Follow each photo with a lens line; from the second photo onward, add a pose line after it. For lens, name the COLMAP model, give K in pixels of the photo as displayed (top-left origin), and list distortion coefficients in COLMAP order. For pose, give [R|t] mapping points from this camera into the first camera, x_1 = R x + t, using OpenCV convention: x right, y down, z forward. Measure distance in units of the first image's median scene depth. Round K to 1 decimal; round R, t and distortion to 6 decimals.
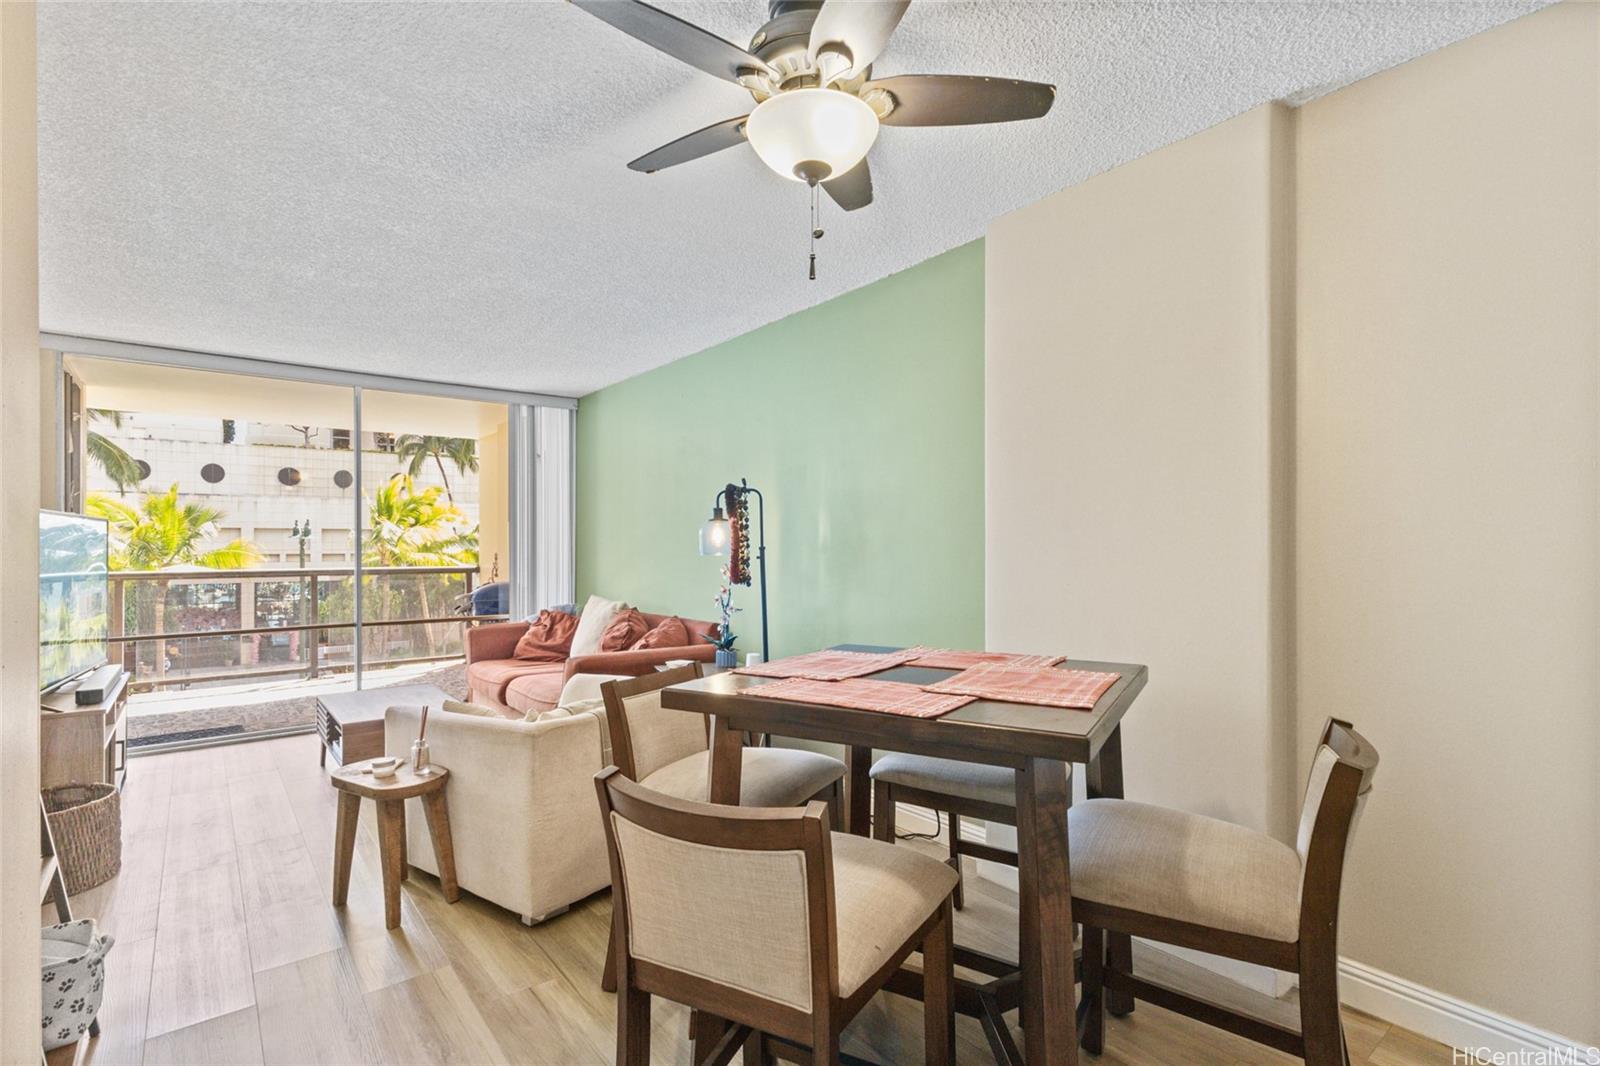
lens RADIAL K [[748.6, 0, 801.0], [0, 748.6, 540.2], [0, 0, 1]] dist [0.004568, 0.000137]
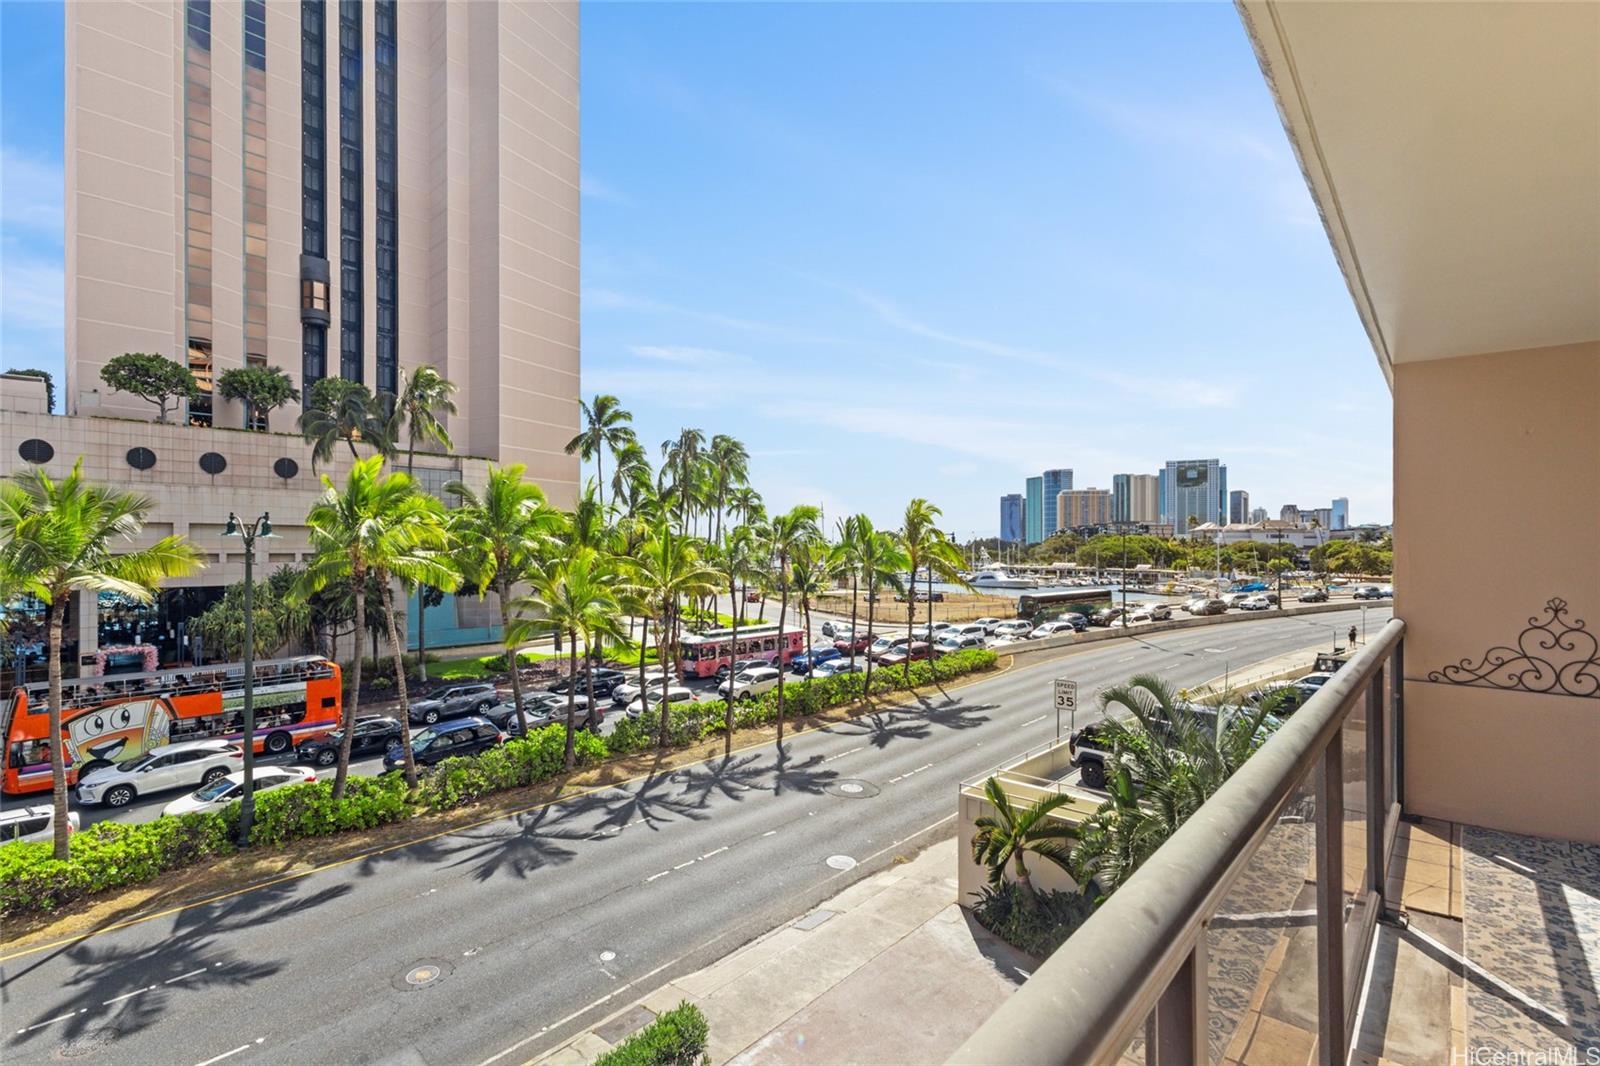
lens RADIAL K [[748.6, 0, 801.0], [0, 748.6, 540.2], [0, 0, 1]] dist [0.004568, 0.000137]
pose [[0.982908, 0.007685, 0.183935, -1.265142], [-0.007801, 0.999970, -0.000092, -0.015206], [-0.183930, -0.001345, 0.982938, 0.689127]]
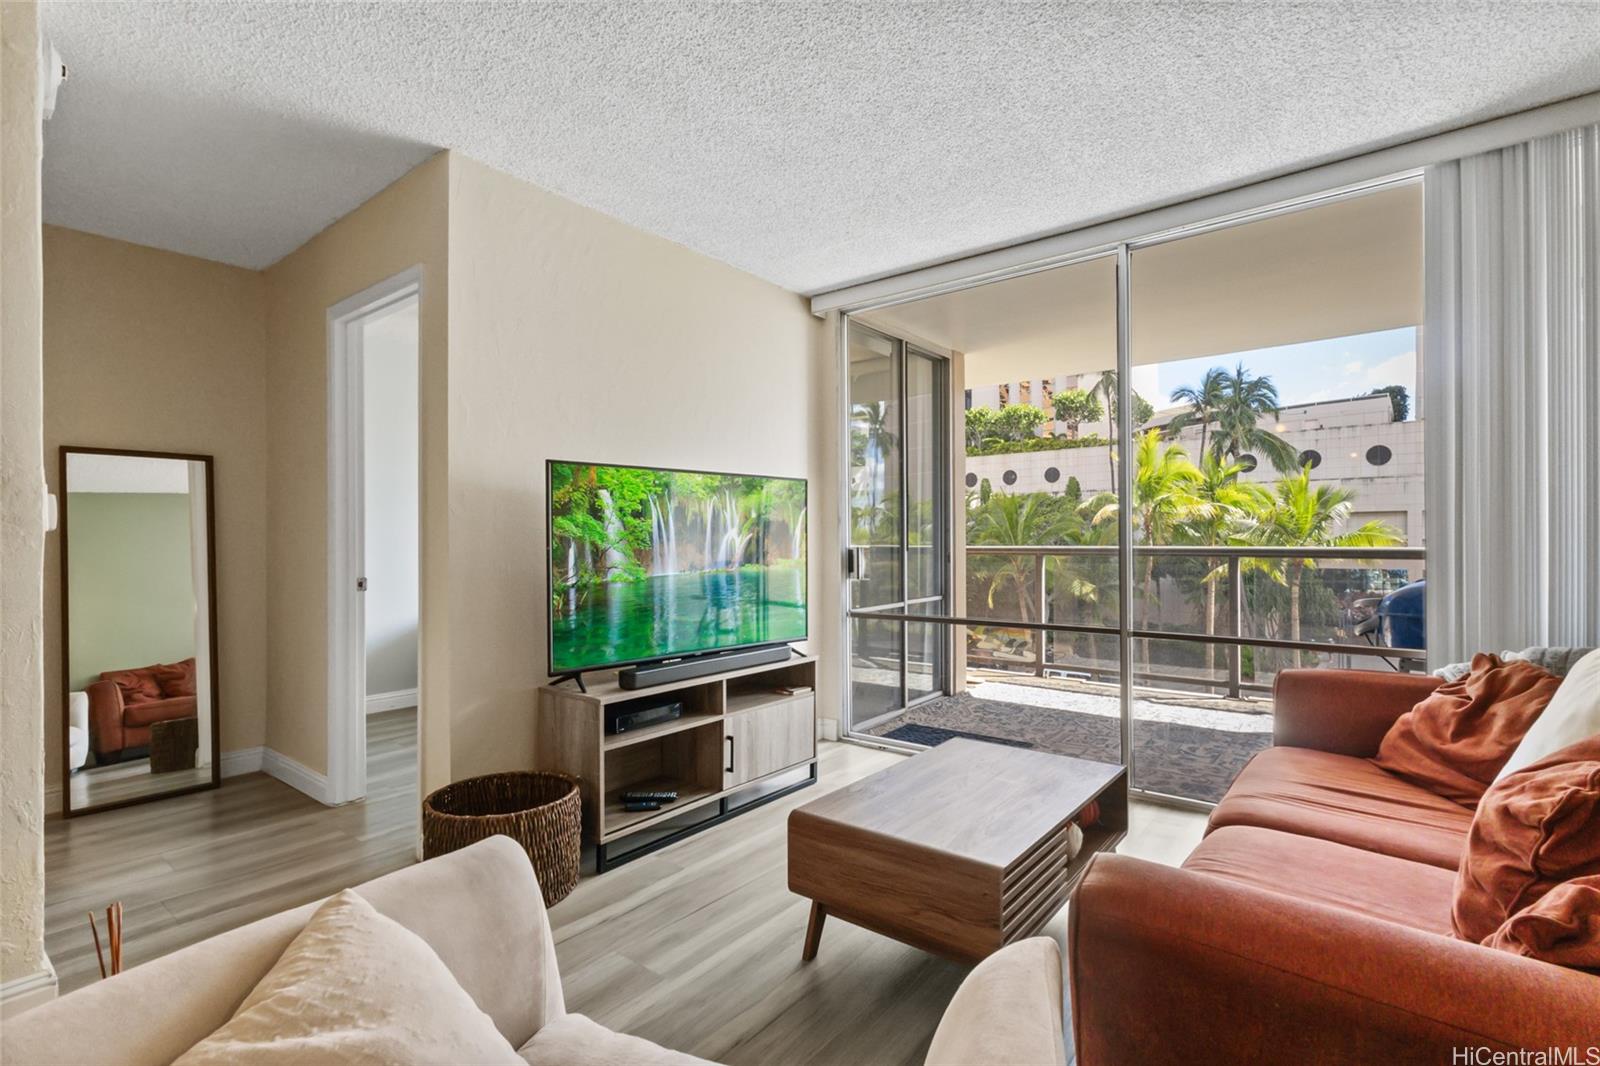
lens RADIAL K [[748.6, 0, 801.0], [0, 748.6, 540.2], [0, 0, 1]] dist [0.004568, 0.000137]
pose [[0.223498, 0.005351, -0.974690, -0.043083], [0.012757, 0.999883, 0.008414, 0.024920], [0.974621, -0.014315, 0.223404, 0.541921]]
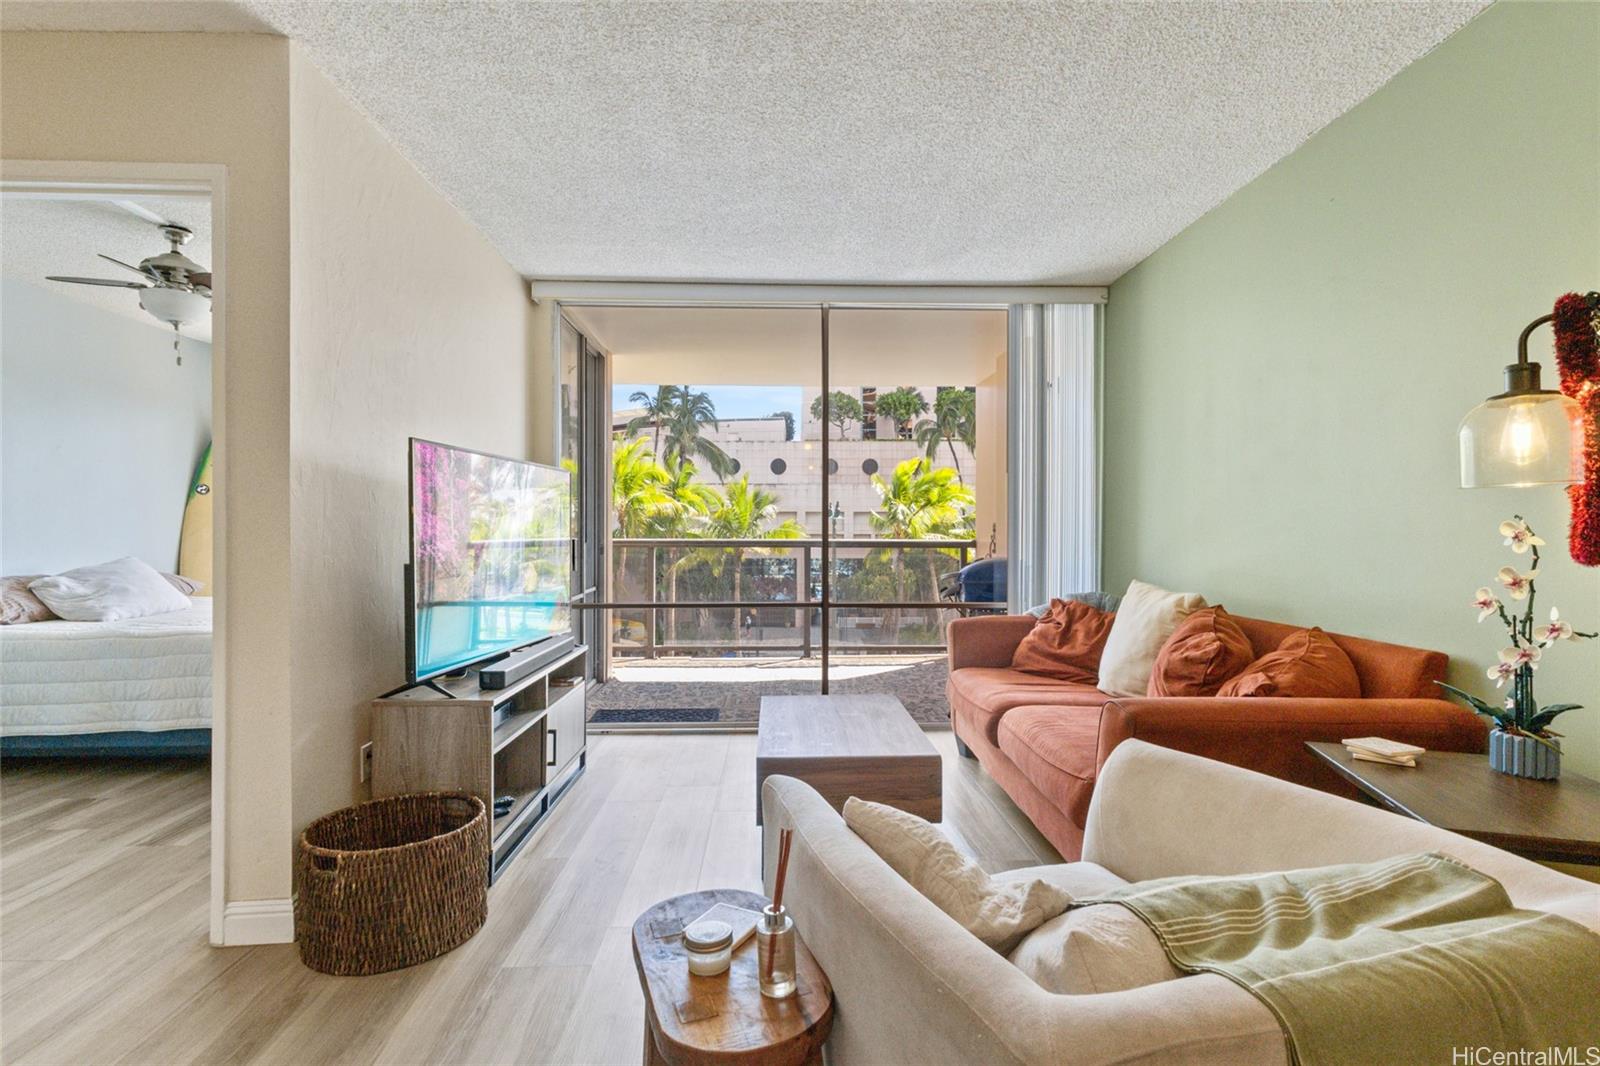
lens RADIAL K [[771.6, 0, 802.1], [0, 771.6, 538.9], [0, 0, 1]] dist [0.002154, 0.000086]
pose [[0.801156, 0.010897, -0.598356, -0.106646], [0.001052, 0.999807, 0.019617, 0.023811], [0.598454, -0.016346, 0.800990, 0.294507]]
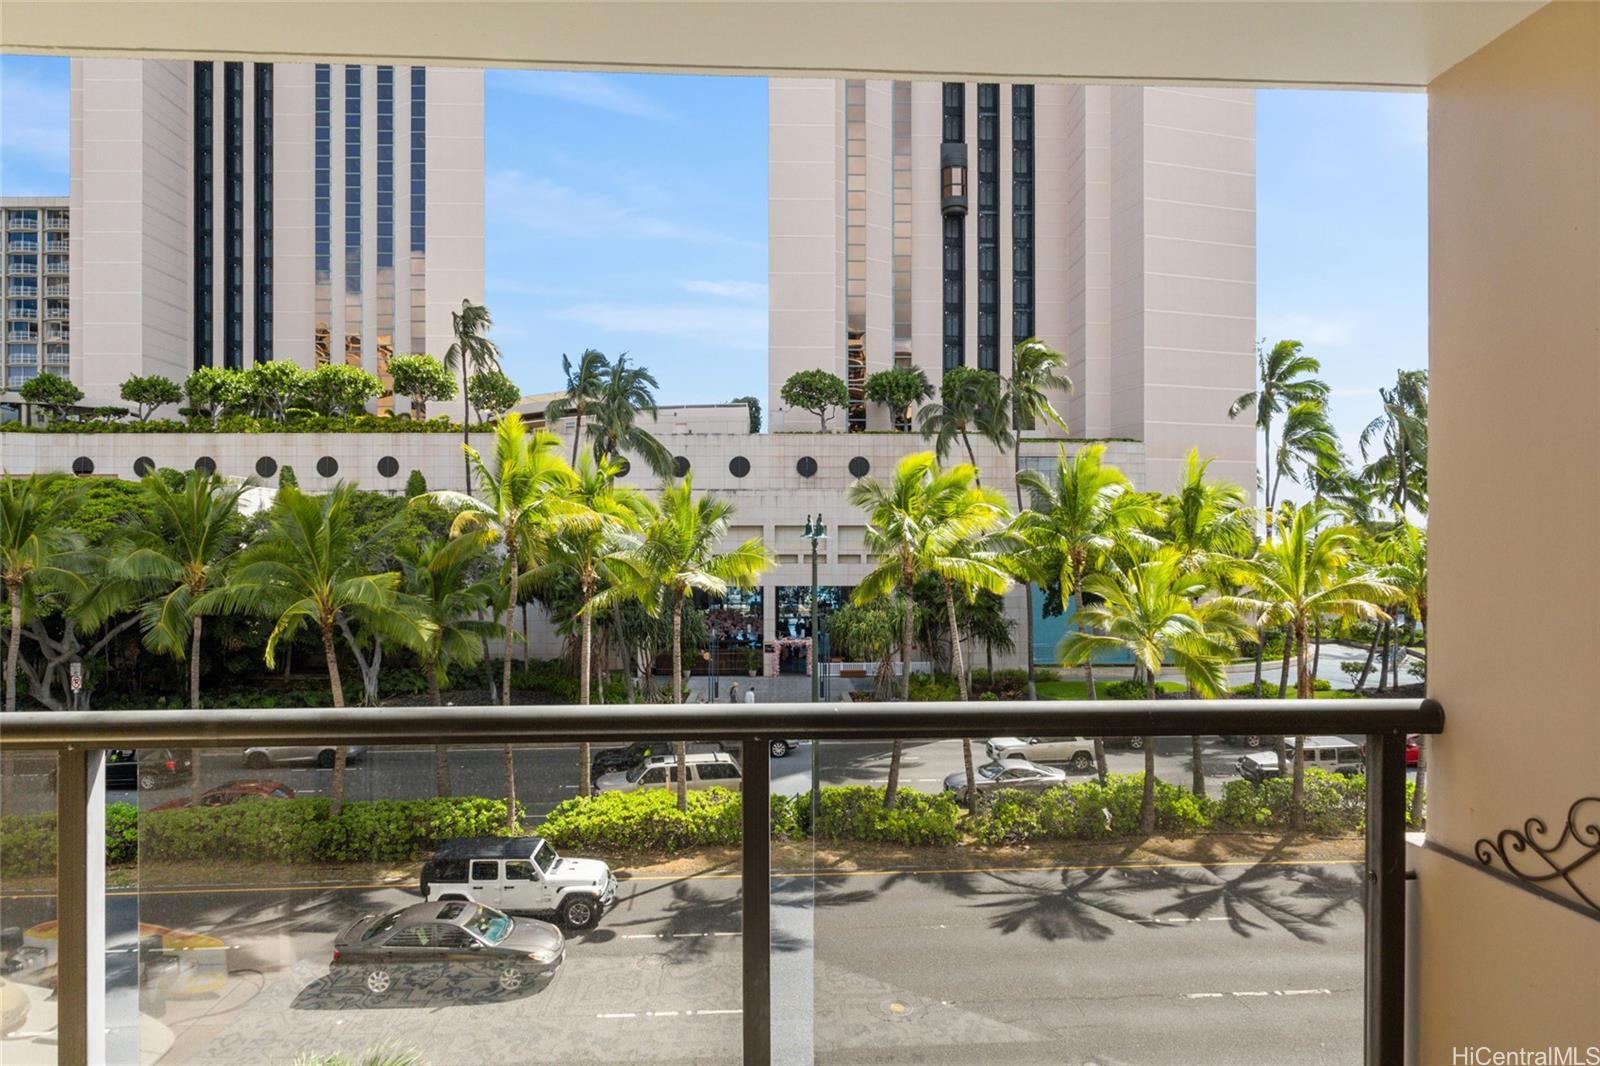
lens RADIAL K [[944.0, 0, 807.8], [0, 944.0, 546.7], [0, 0, 1]] dist [-0.025449, 0.000426]
pose [[0.822581, 0.002654, -0.568641, -0.498619], [0.002901, 0.999957, 0.008864, -0.006786], [0.568640, -0.008941, 0.822538, 0.866883]]
